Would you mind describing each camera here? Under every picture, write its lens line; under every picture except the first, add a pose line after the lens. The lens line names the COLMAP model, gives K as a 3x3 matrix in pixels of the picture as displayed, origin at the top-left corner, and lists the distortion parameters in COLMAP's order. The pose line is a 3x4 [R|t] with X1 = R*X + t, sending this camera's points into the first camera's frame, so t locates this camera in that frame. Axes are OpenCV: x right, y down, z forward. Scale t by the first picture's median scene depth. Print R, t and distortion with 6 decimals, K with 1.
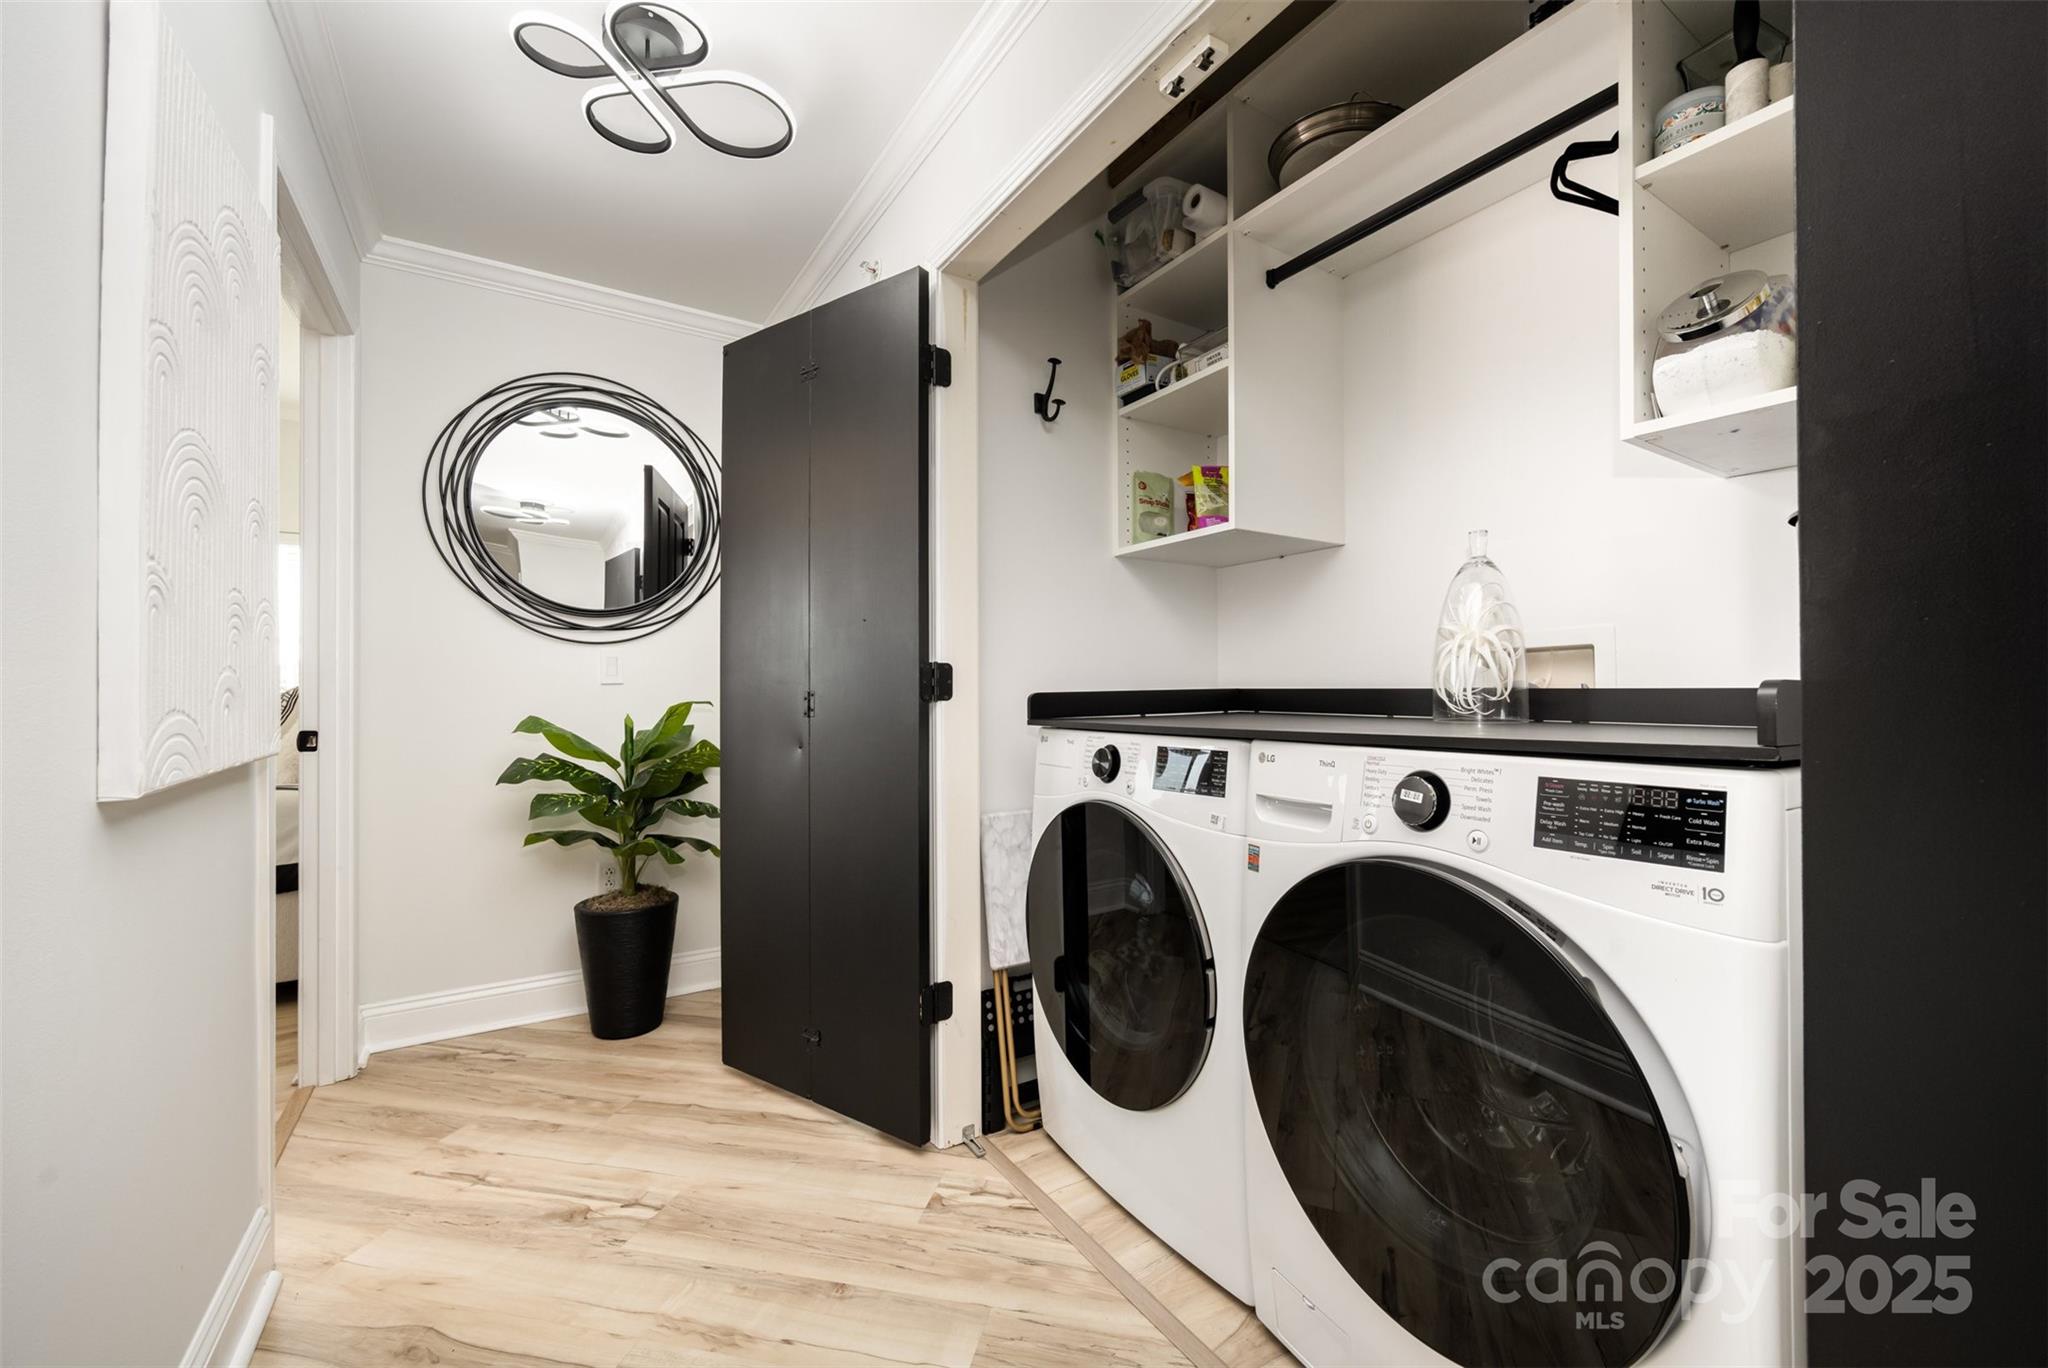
lens RADIAL K [[830.8, 0, 1063.1], [0, 830.8, 679.8], [0, 0, 1]] dist [-0.003349, -0.000307]
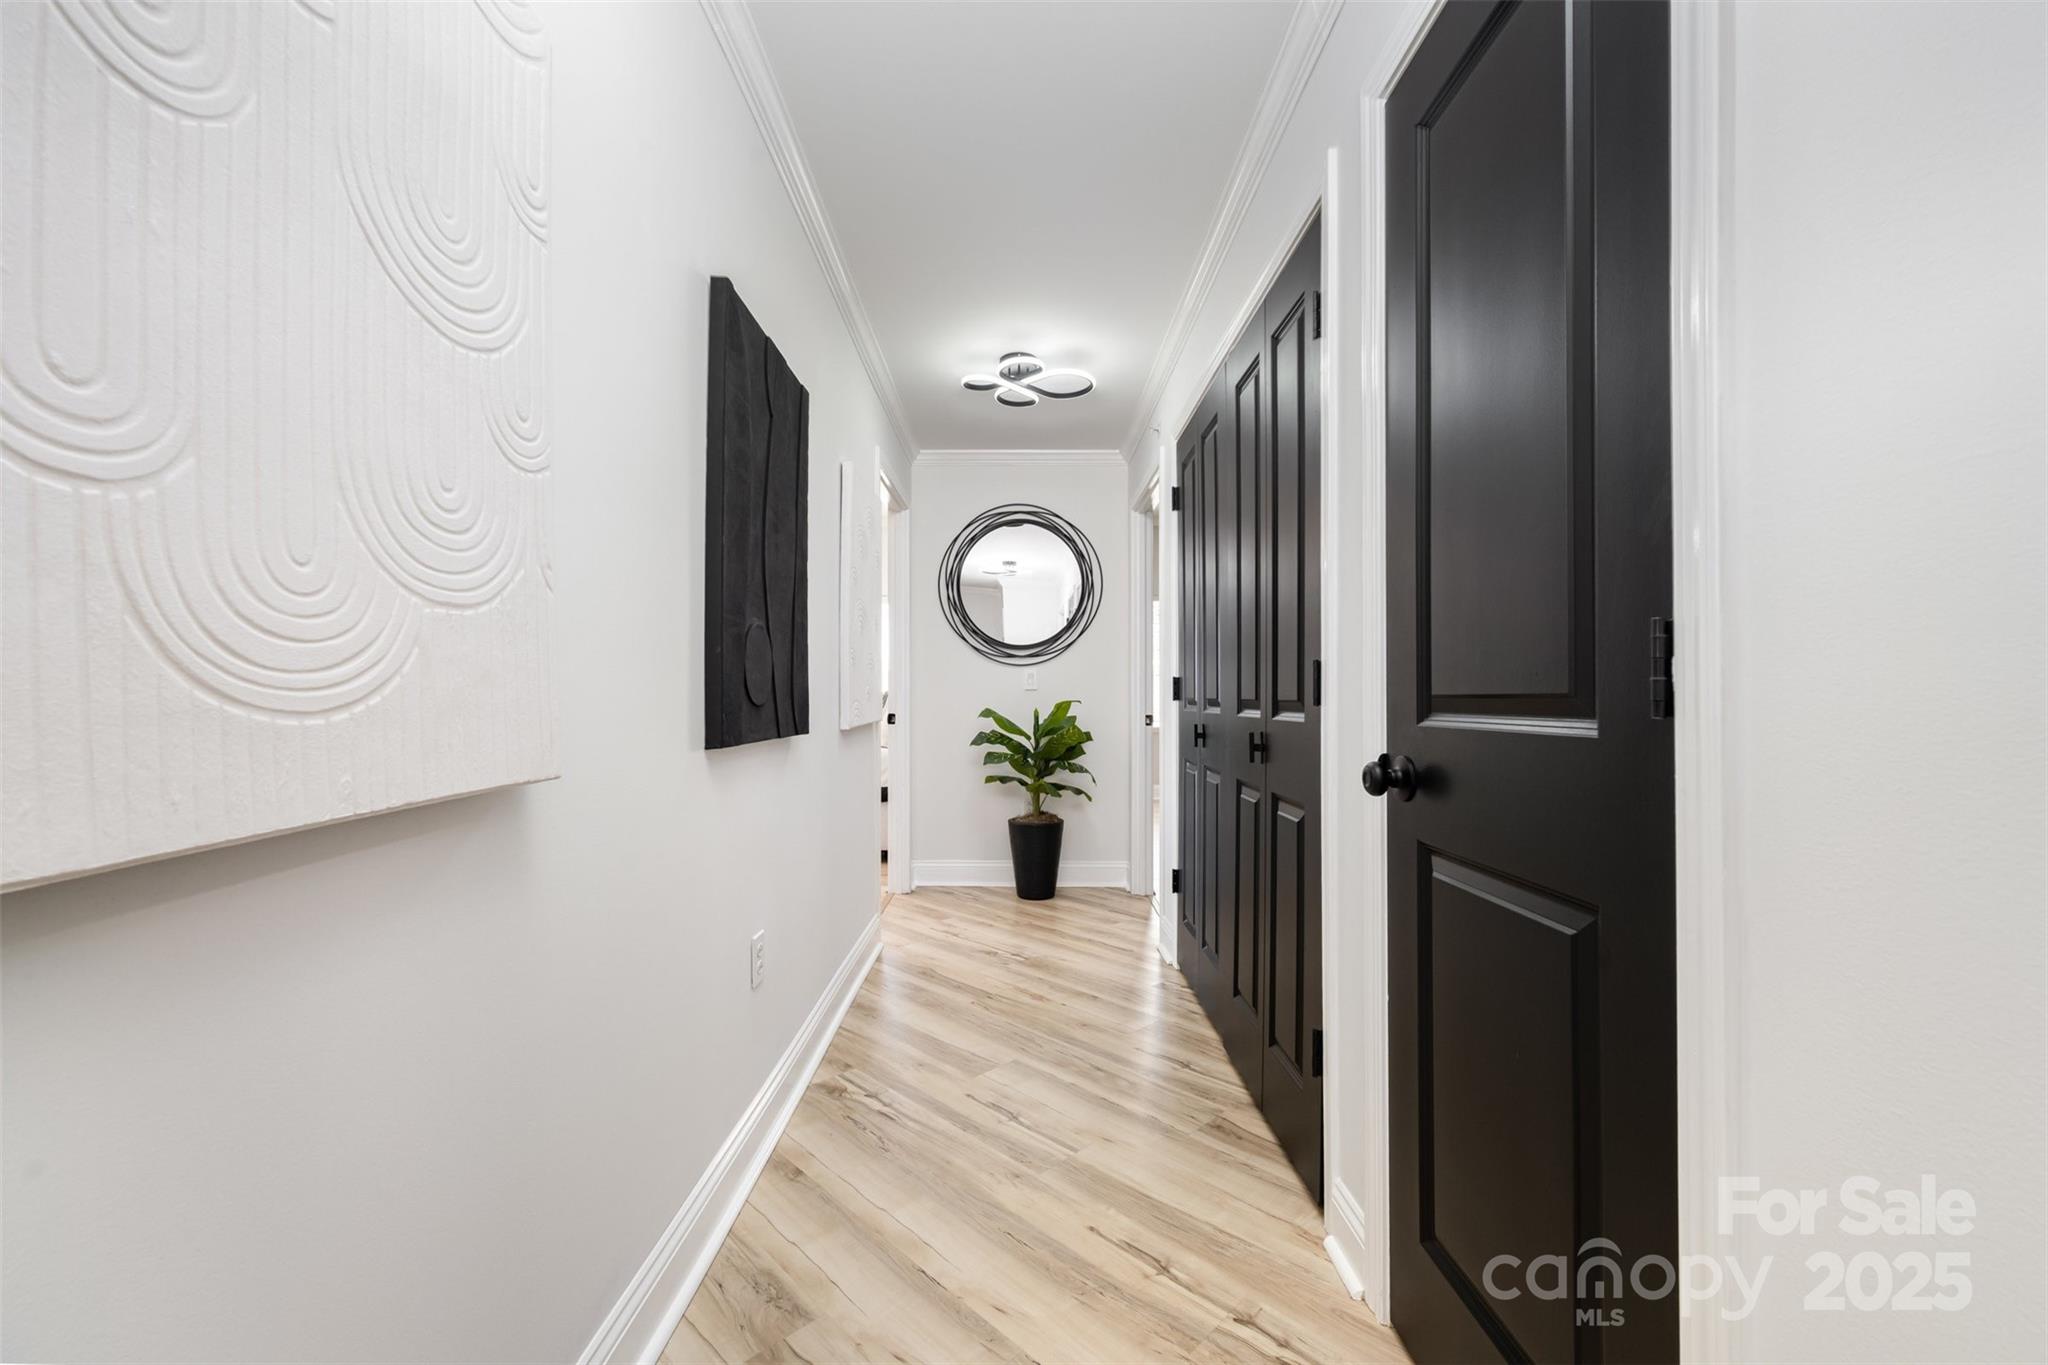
lens RADIAL K [[830.8, 0, 1023.2], [0, 830.8, 687.1], [0, 0, 1]] dist [-0.003349, -0.000307]
pose [[0.835640, 0.000205, -0.549278, 0.384901], [0.002250, 0.999990, 0.003796, -0.007229], [0.549273, -0.004408, 0.835631, -0.423181]]
